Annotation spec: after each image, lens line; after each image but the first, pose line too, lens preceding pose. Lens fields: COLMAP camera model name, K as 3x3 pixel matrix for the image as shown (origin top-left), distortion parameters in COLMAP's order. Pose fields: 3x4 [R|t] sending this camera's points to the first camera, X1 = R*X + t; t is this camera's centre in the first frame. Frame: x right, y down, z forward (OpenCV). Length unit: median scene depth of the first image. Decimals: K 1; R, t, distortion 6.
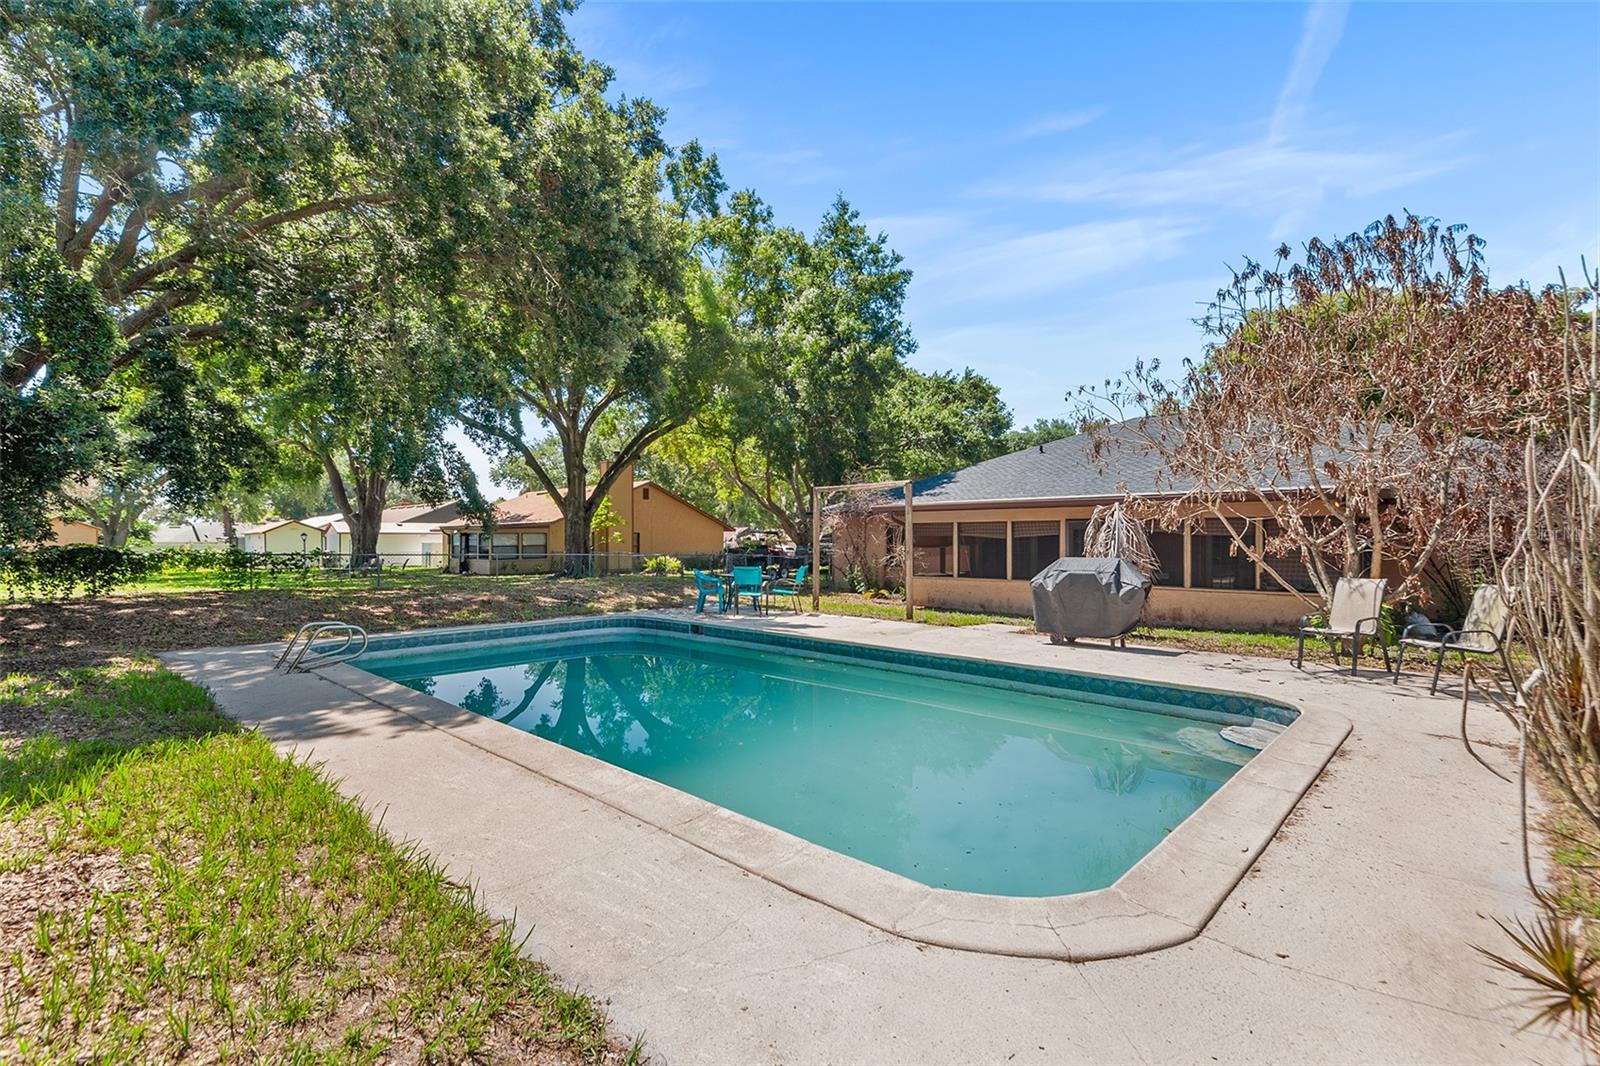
lens RADIAL K [[735.8, 0, 794.4], [0, 735.8, 538.2], [0, 0, 1]] dist [0.039620, -0.025976]
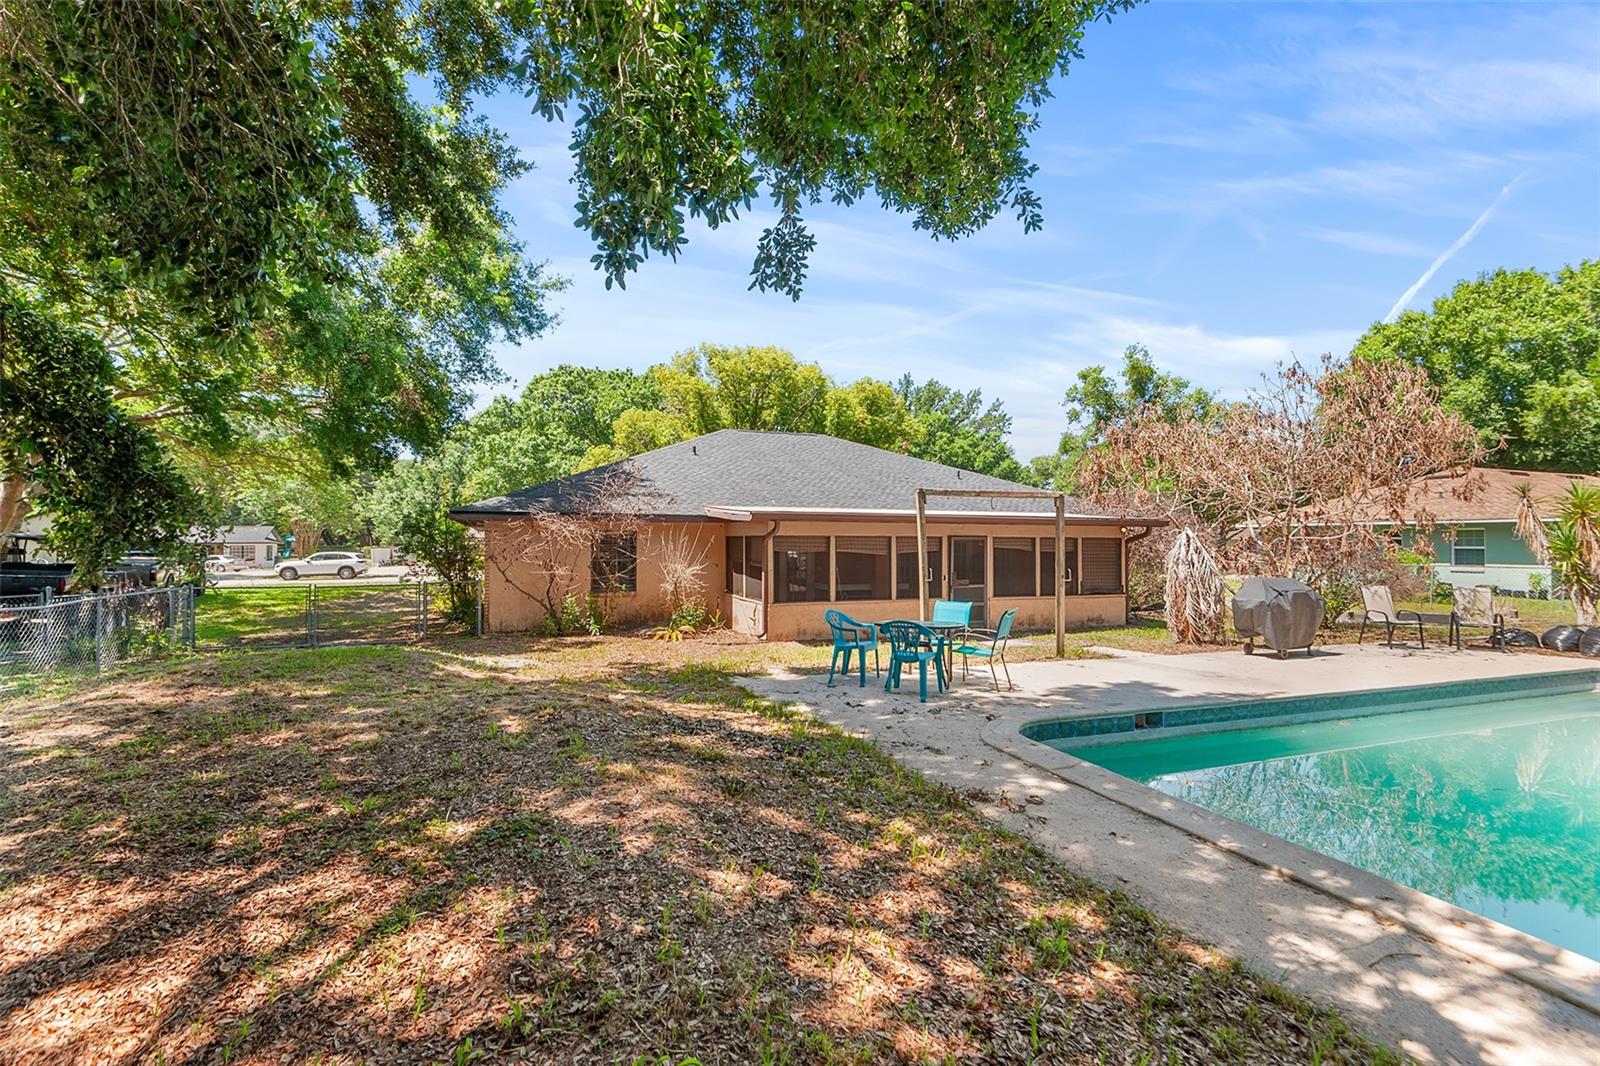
lens RADIAL K [[735.8, 0, 794.4], [0, 735.8, 538.2], [0, 0, 1]] dist [0.039620, -0.025976]
pose [[0.451727, 0.007026, 0.892128, -0.731154], [-0.007524, 0.999963, -0.004066, -0.018435], [-0.892124, -0.004875, 0.451764, 0.877097]]
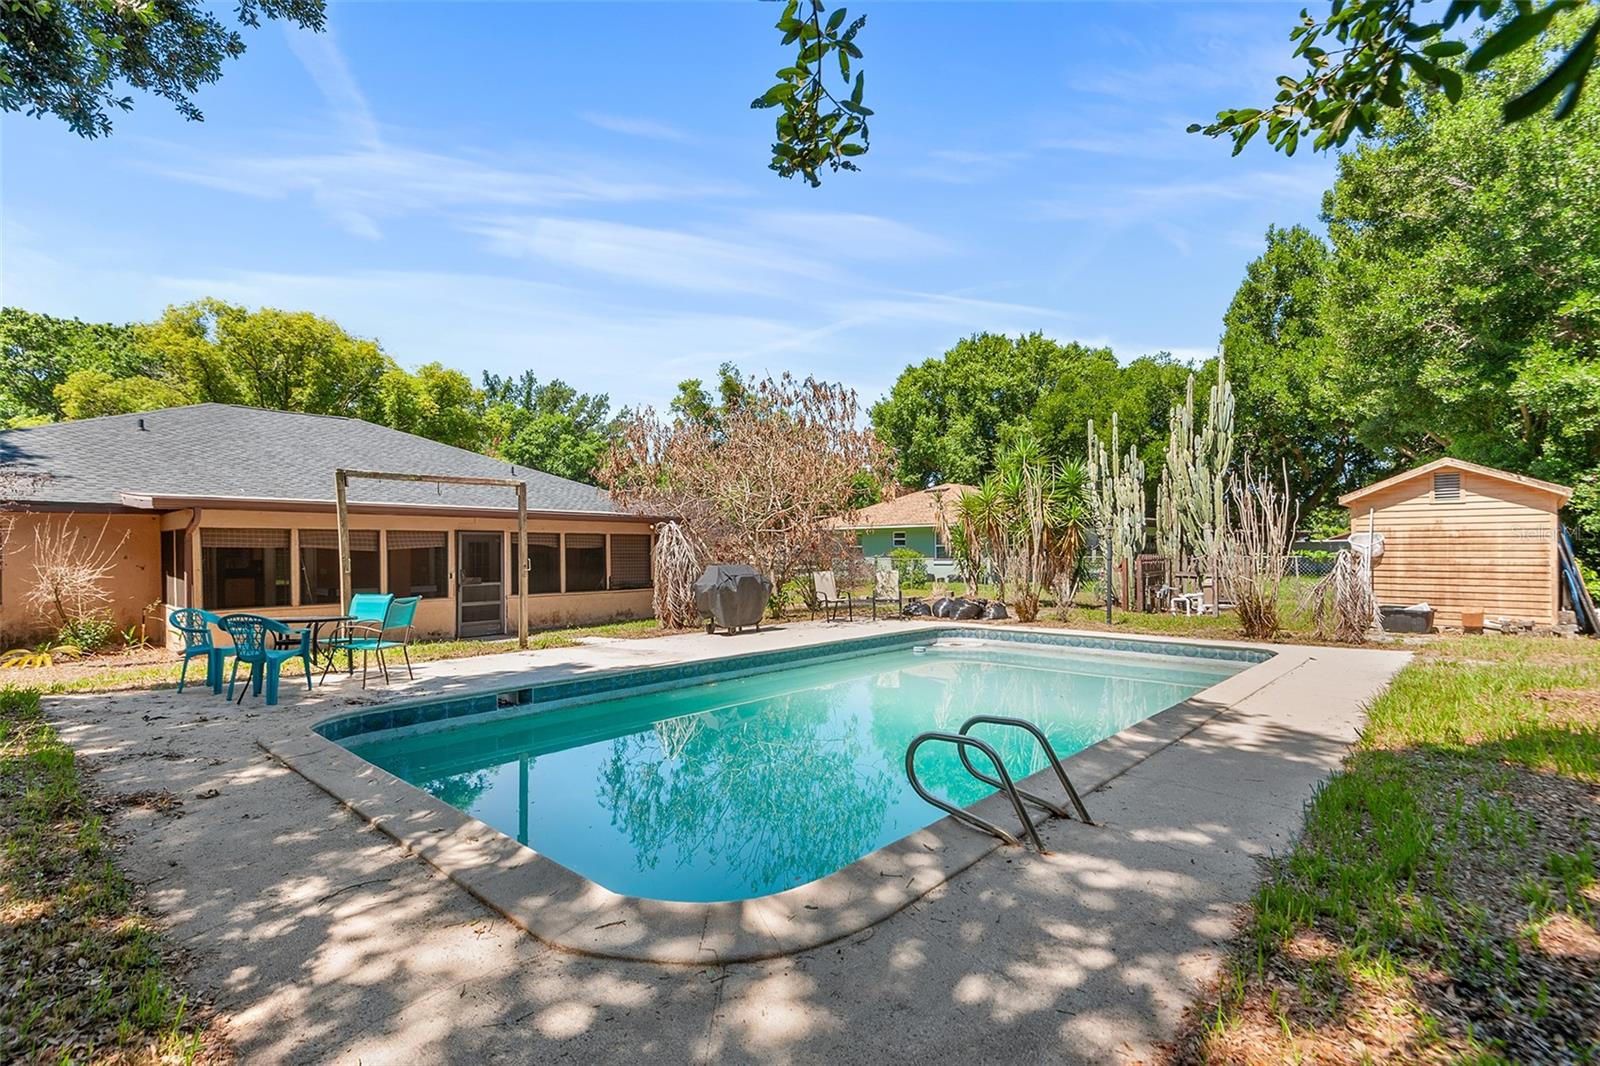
lens RADIAL K [[746.3, 0, 792.2], [0, 746.3, 544.0], [0, 0, 1]] dist [0.042782, -0.028713]
pose [[0.002478, 0.009306, 0.999954, -0.685024], [0.001448, 0.999956, -0.009310, 0.002089], [-0.999996, 0.001471, 0.002464, 0.686844]]
